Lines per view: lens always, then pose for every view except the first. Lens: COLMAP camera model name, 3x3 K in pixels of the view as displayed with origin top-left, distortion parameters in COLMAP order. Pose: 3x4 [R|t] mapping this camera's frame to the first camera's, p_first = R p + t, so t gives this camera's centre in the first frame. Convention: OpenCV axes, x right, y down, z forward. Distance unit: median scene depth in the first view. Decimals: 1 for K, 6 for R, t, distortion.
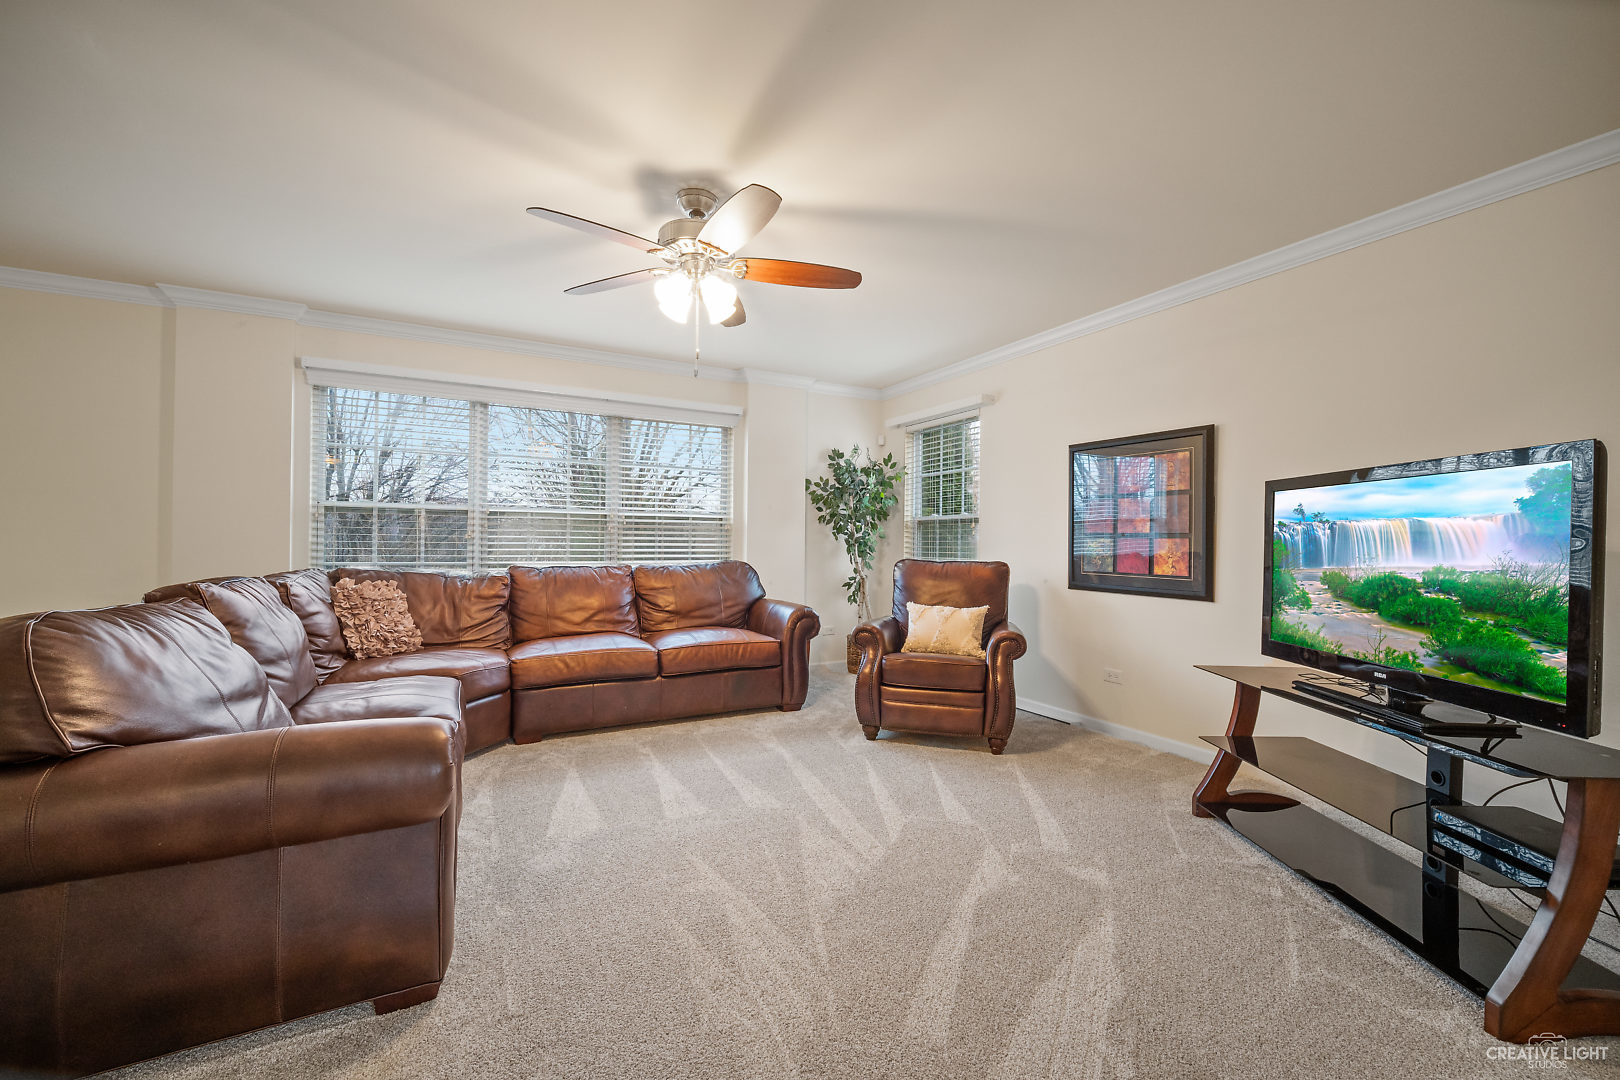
lens RADIAL K [[651.5, 0, 800.5], [0, 651.5, 542.8], [0, 0, 1]] dist [0.000890, -0.000165]
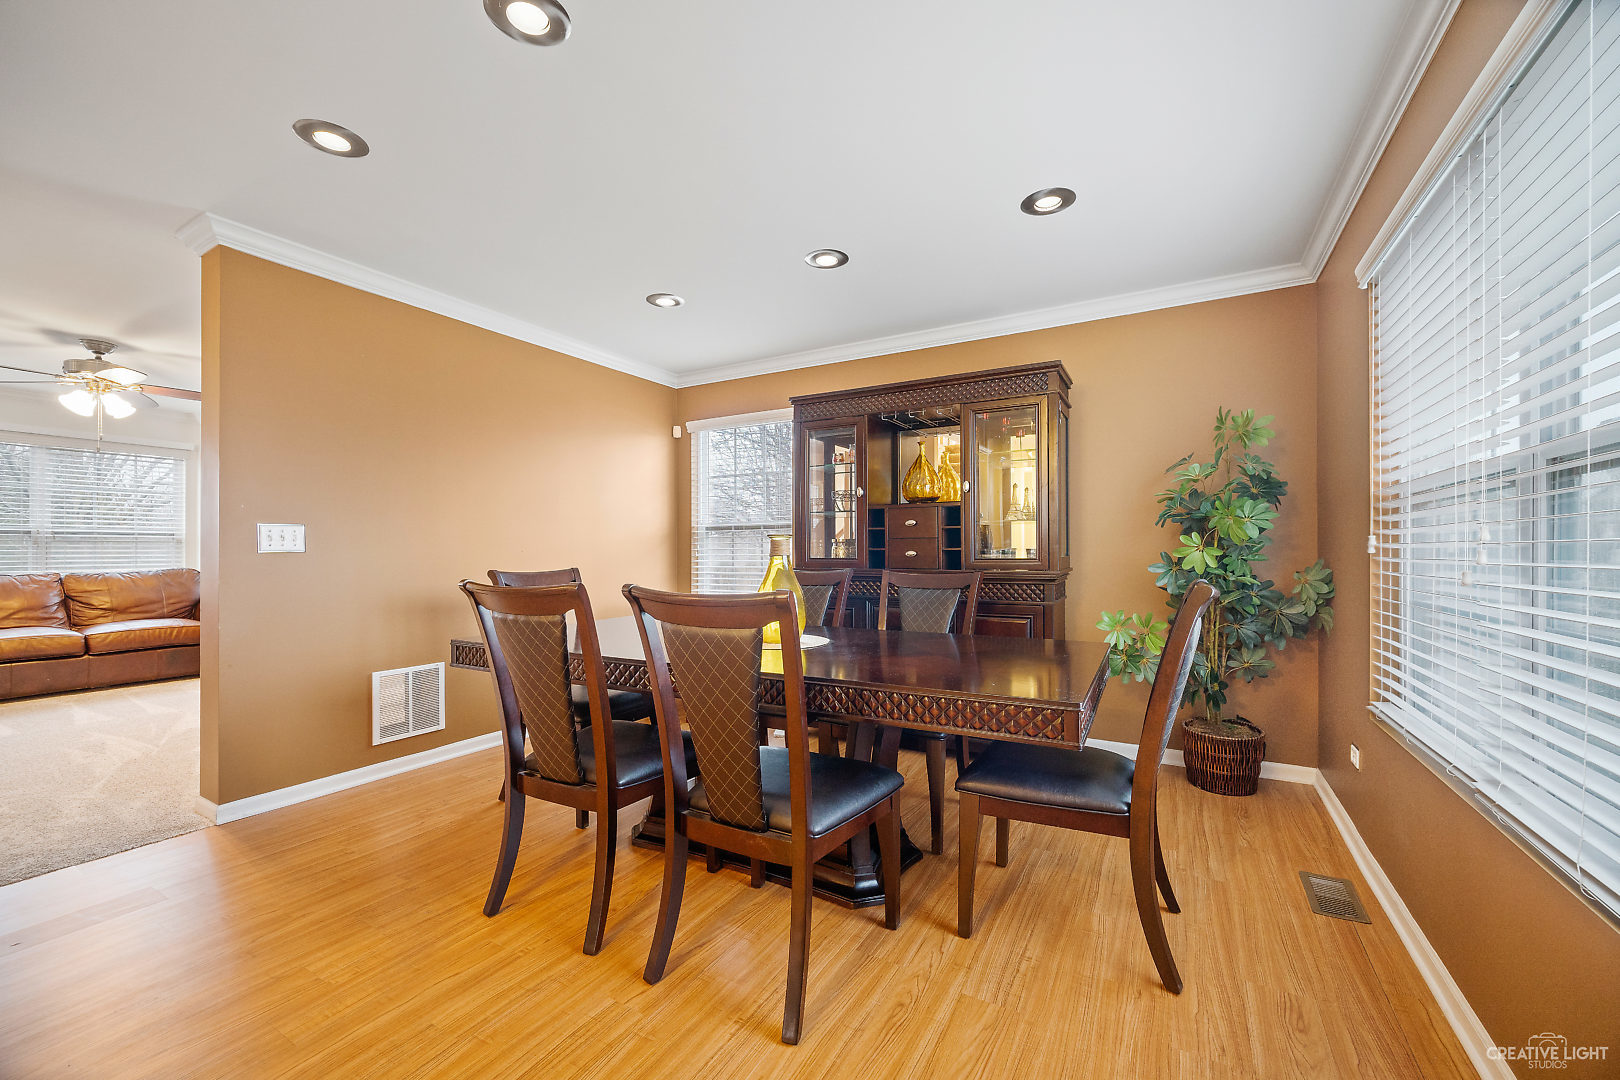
lens RADIAL K [[651.5, 0, 810.2], [0, 651.5, 551.0], [0, 0, 1]] dist [0.000890, -0.000165]
pose [[0.847182, -0.005966, 0.531270, 0.299071], [0.006351, 0.999979, 0.001101, 0.000695], [-0.531265, 0.002441, 0.847202, -0.829888]]
